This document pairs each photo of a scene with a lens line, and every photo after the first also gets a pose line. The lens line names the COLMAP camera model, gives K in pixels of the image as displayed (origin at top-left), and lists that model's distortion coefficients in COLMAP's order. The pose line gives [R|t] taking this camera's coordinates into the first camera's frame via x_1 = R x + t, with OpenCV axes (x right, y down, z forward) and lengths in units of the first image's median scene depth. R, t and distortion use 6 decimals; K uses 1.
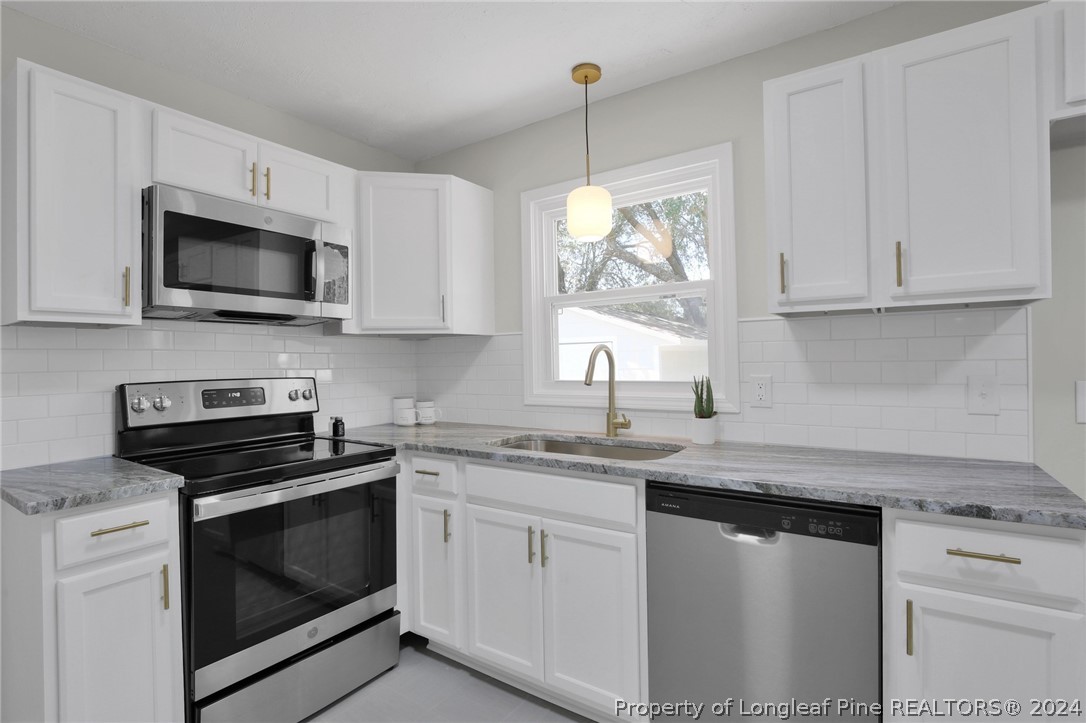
lens RADIAL K [[517.1, 0, 543.0], [0, 517.1, 361.5], [0, 0, 1]] dist [-0.023523, -0.000297]
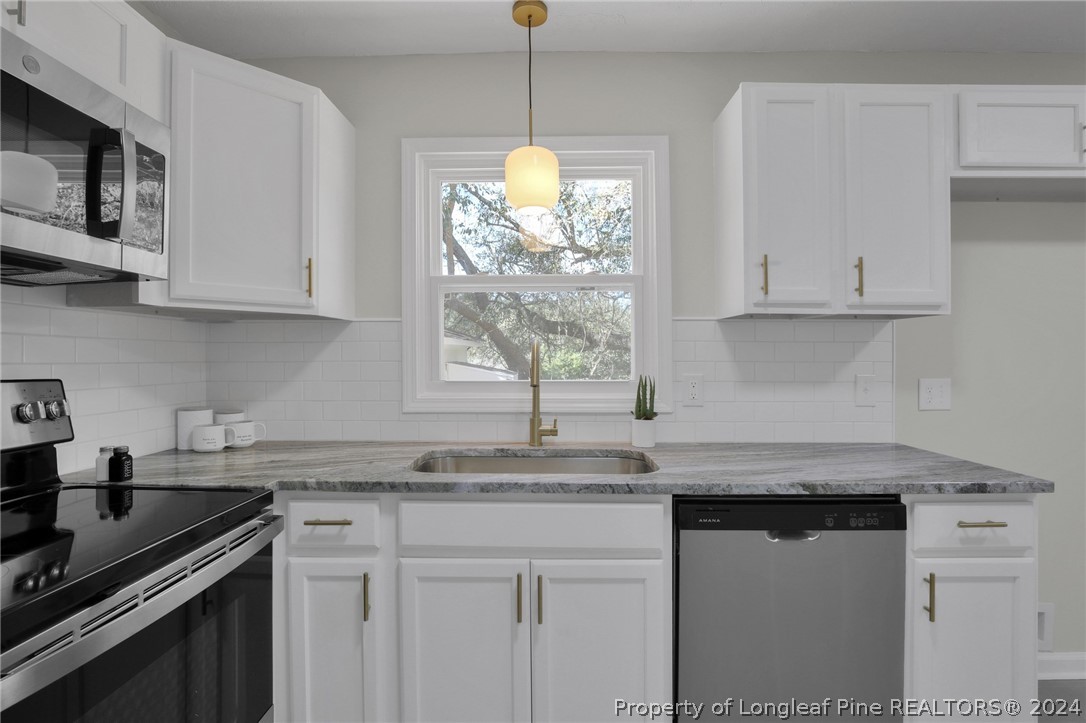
lens RADIAL K [[525.0, 0, 542.0], [0, 525.0, 355.7], [0, 0, 1]] dist [-0.026484, -0.000138]
pose [[0.836606, 0.016537, 0.547556, -0.374458], [-0.014238, 0.999863, -0.008443, 0.003219], [-0.547620, -0.000733, 0.836727, 0.298138]]
